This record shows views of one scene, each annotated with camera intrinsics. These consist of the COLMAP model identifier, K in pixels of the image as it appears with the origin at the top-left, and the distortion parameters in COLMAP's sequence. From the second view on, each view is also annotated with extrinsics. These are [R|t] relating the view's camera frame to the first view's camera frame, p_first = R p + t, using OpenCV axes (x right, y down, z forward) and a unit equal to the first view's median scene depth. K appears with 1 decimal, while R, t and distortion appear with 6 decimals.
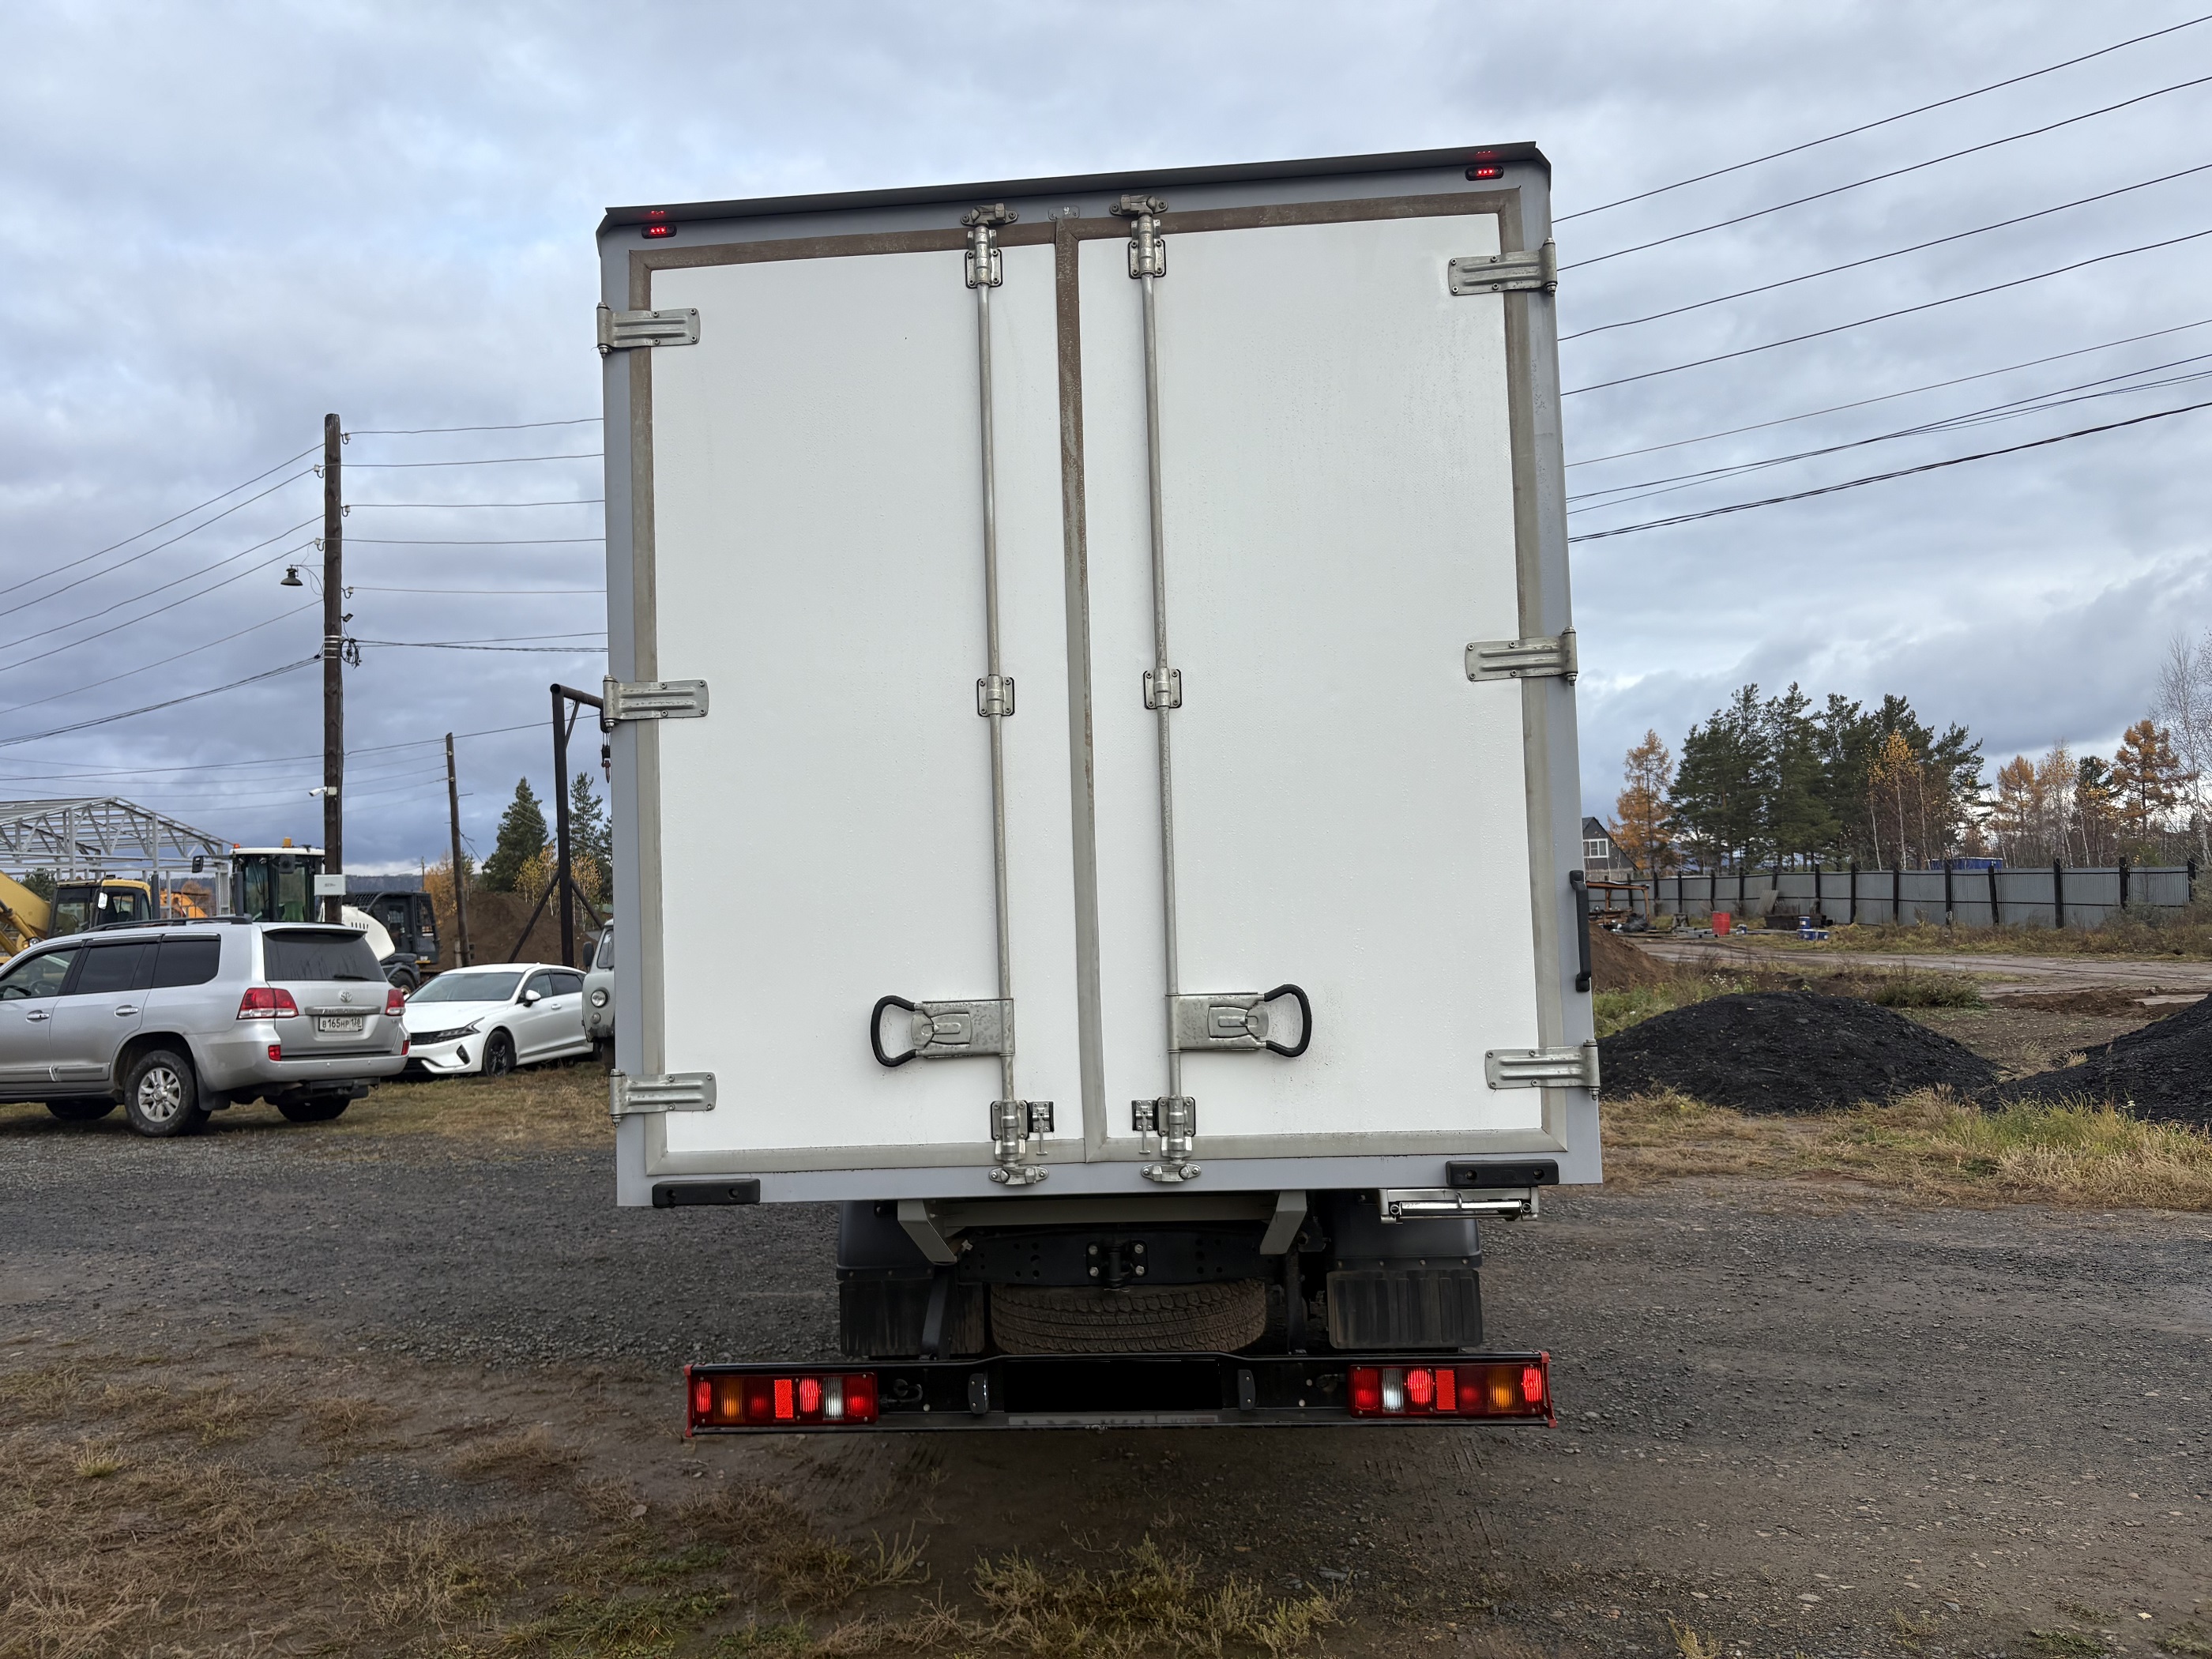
lens RADIAL K [[1670.2, 0, 1107.4], [0, 1670.2, 829.1], [0, 0, 1]] dist [0.043293, -0.038358]
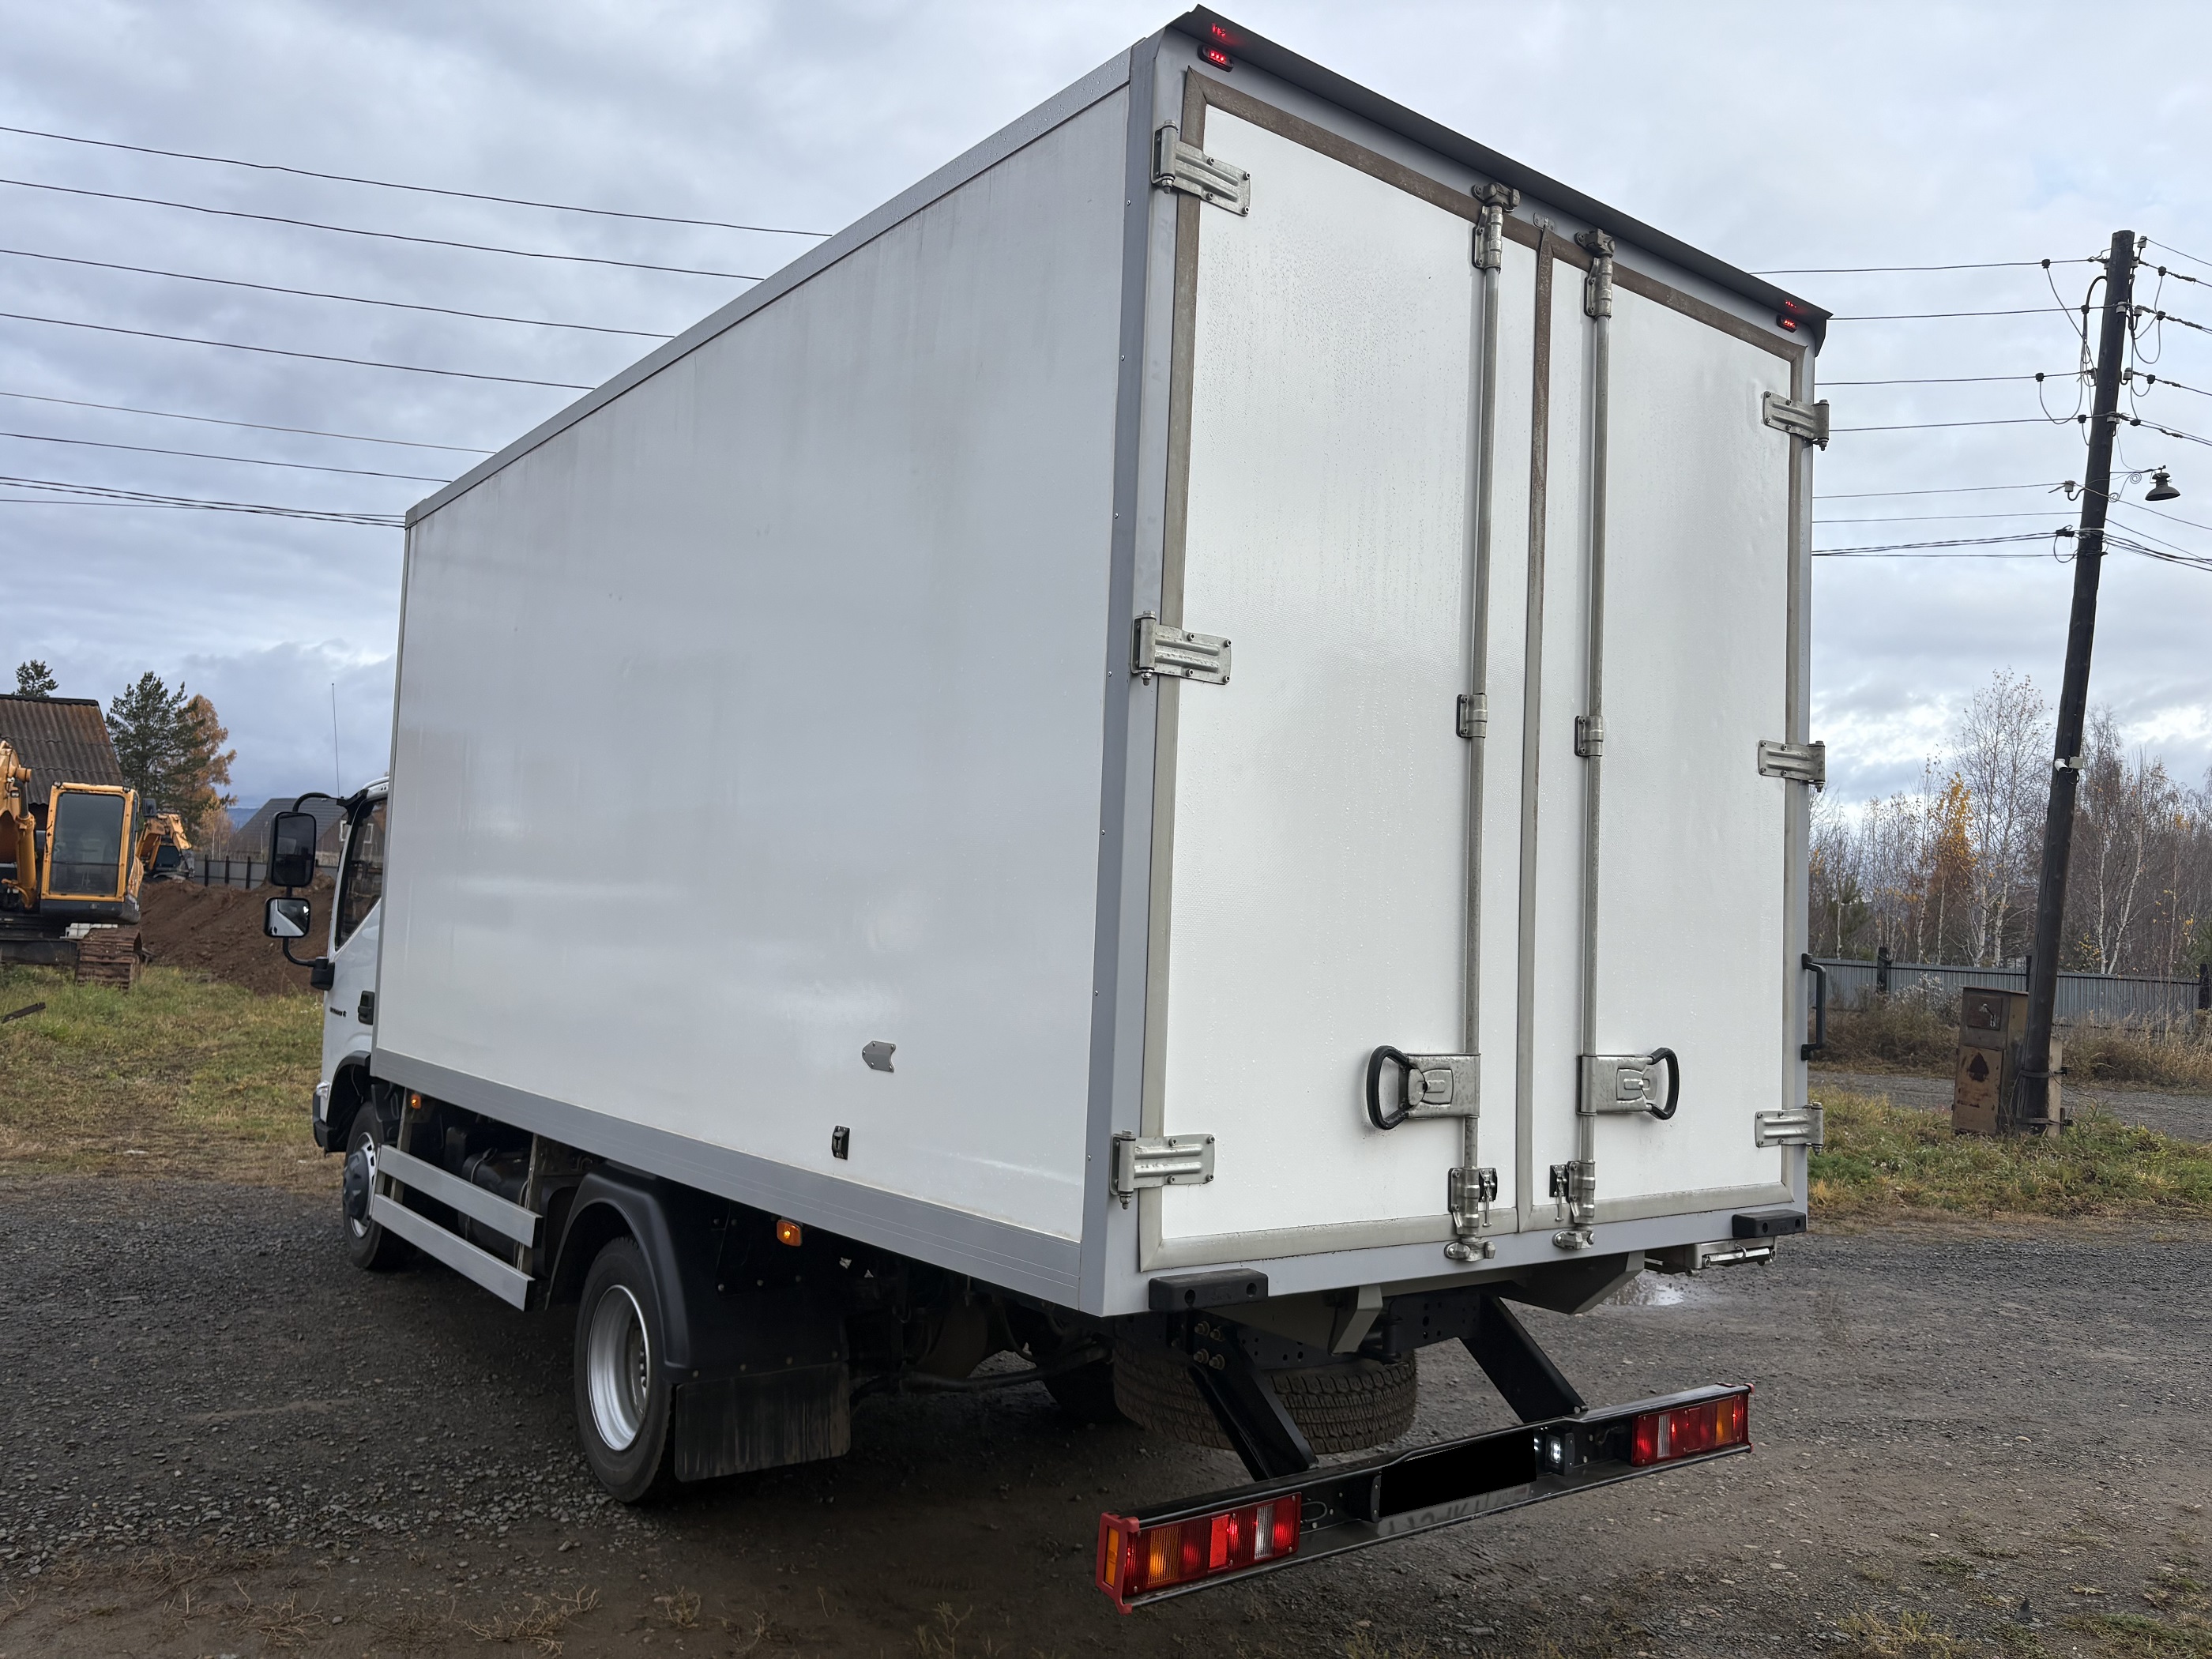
lens RADIAL K [[1670.2, 0, 1105.3], [0, 1670.2, 815.4], [0, 0, 1]] dist [0.043293, -0.038358]
pose [[0.739829, 0.117271, 0.662496, -0.820882], [-0.113665, 0.992324, -0.048722, 0.040013], [-0.663124, -0.039257, 0.747479, 0.456467]]
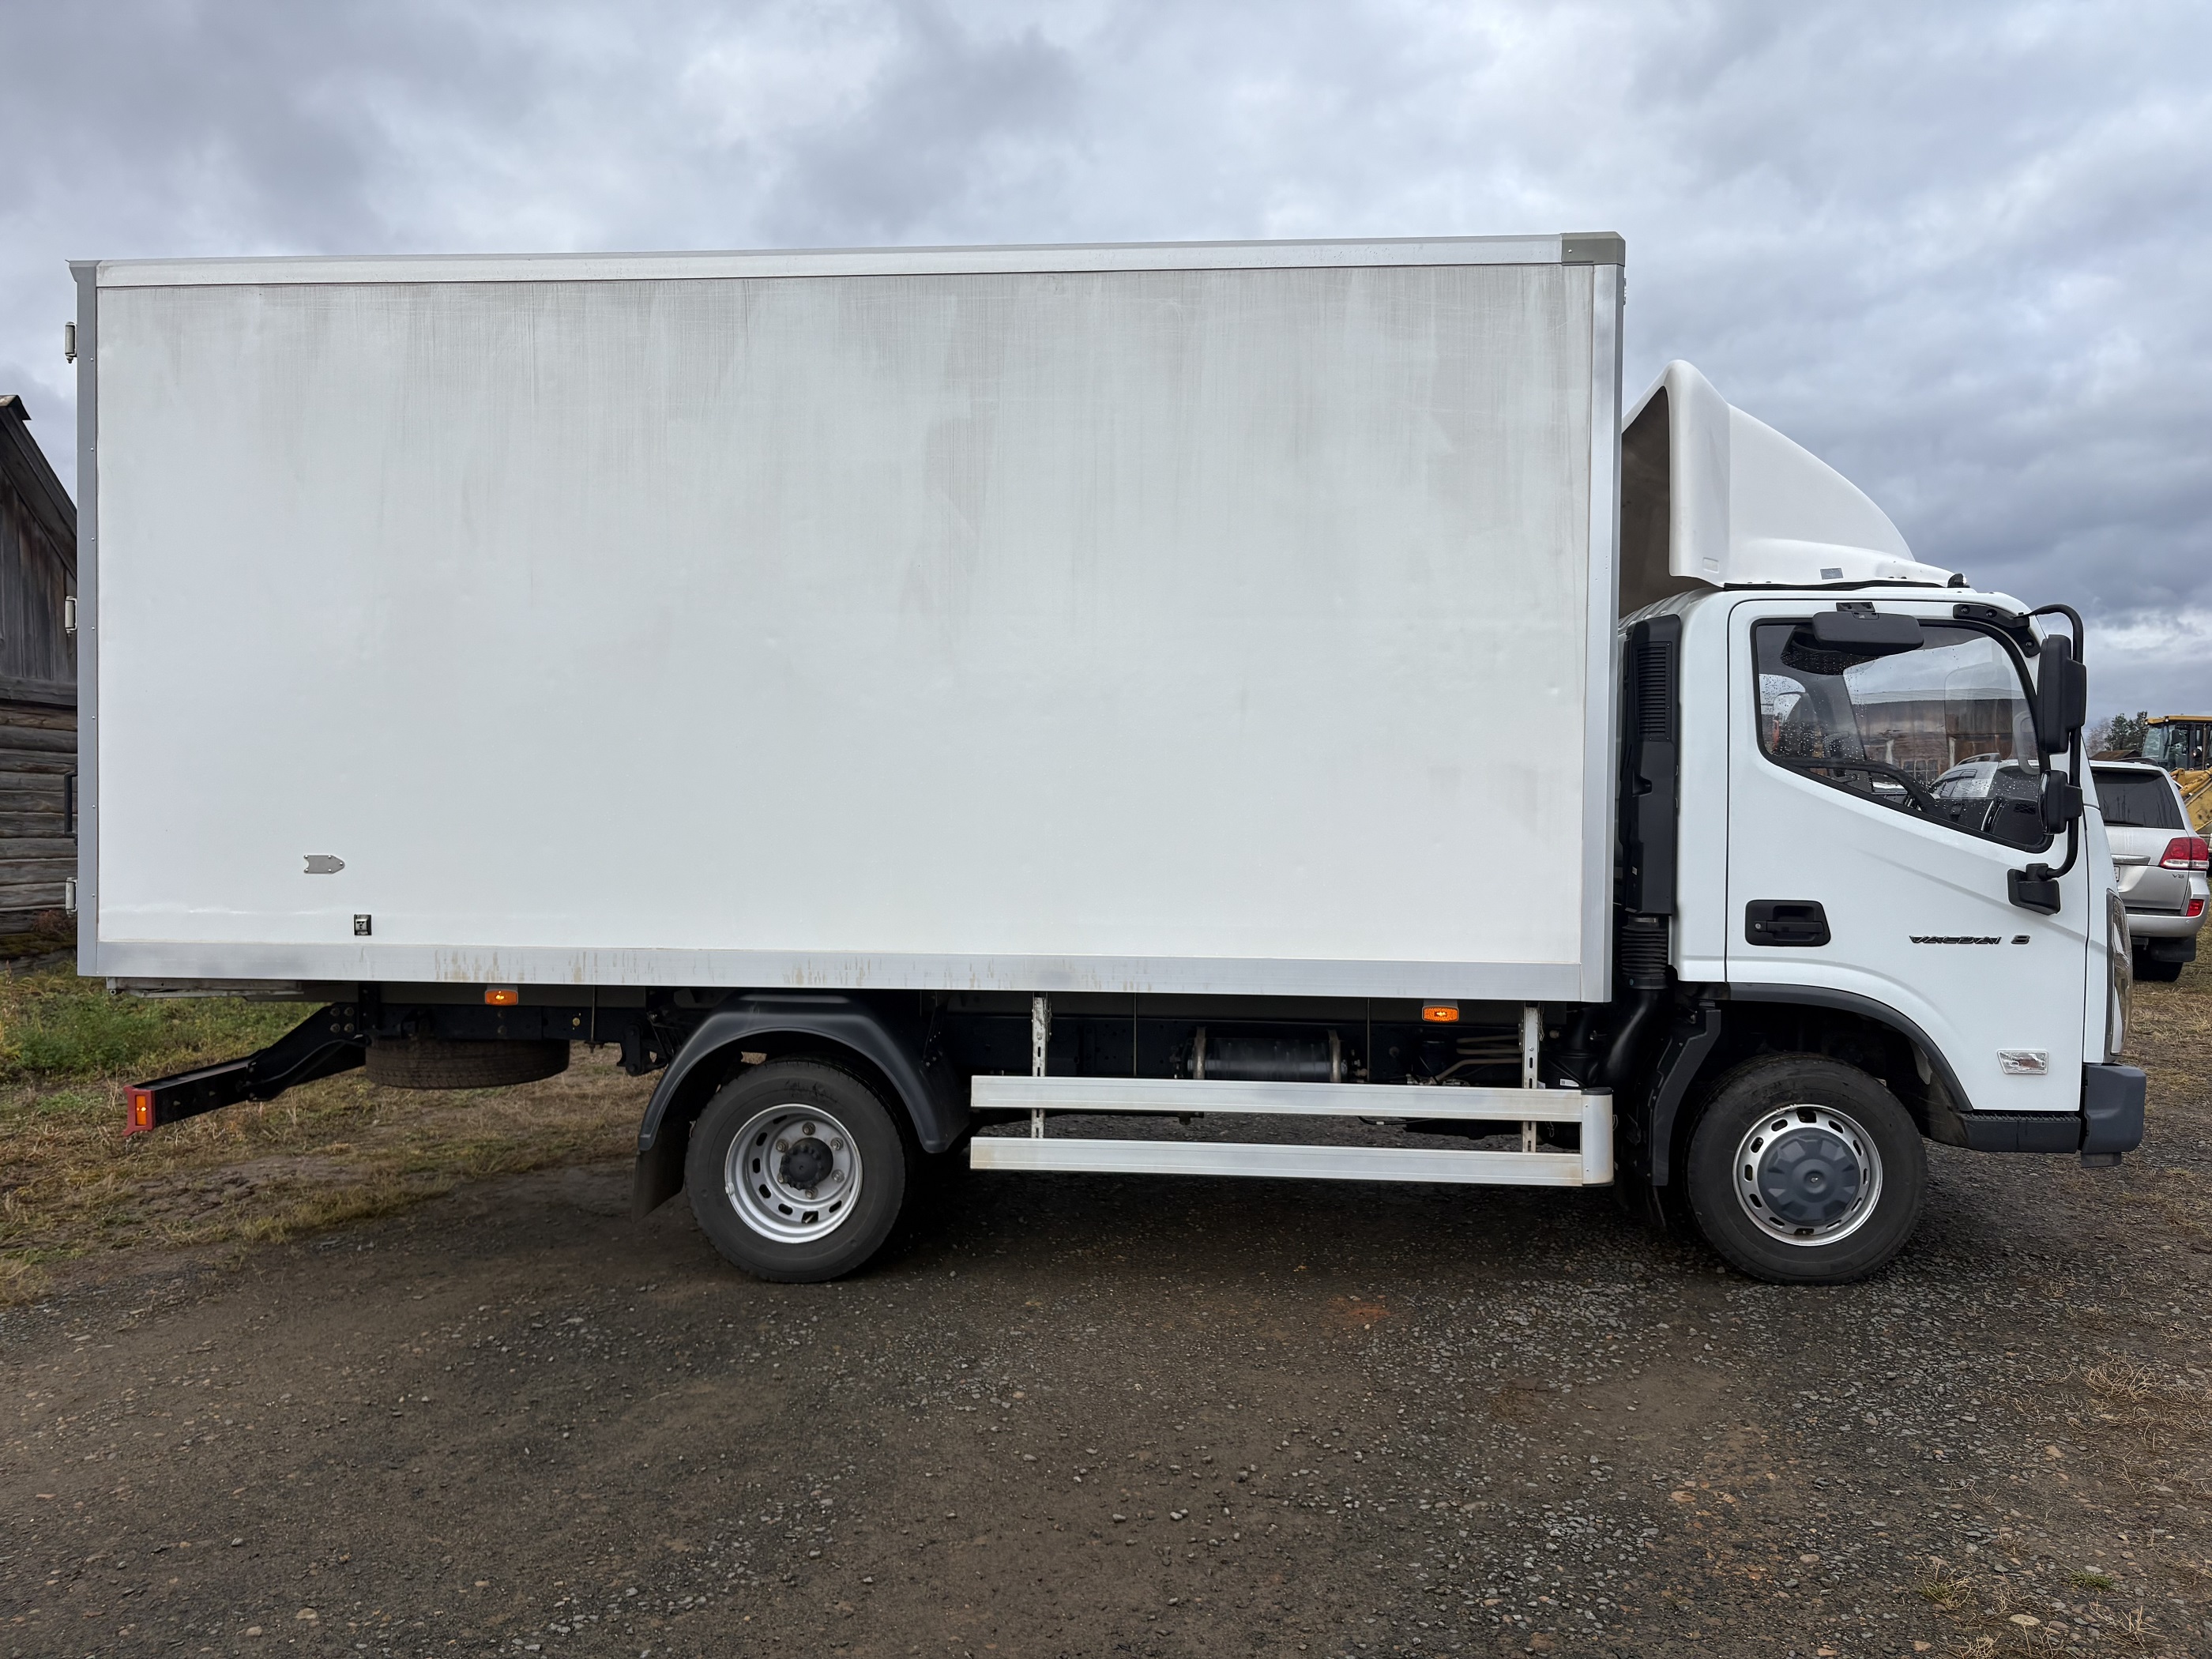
lens RADIAL K [[1670.2, 0, 1148.4], [0, 1670.2, 832.9], [0, 0, 1]] dist [0.043293, -0.038358]
pose [[0.001653, 0.049386, -0.998778, 1.713978], [0.061980, 0.996854, 0.049393, 0.066966], [0.998076, -0.061986, -0.001413, 1.876361]]
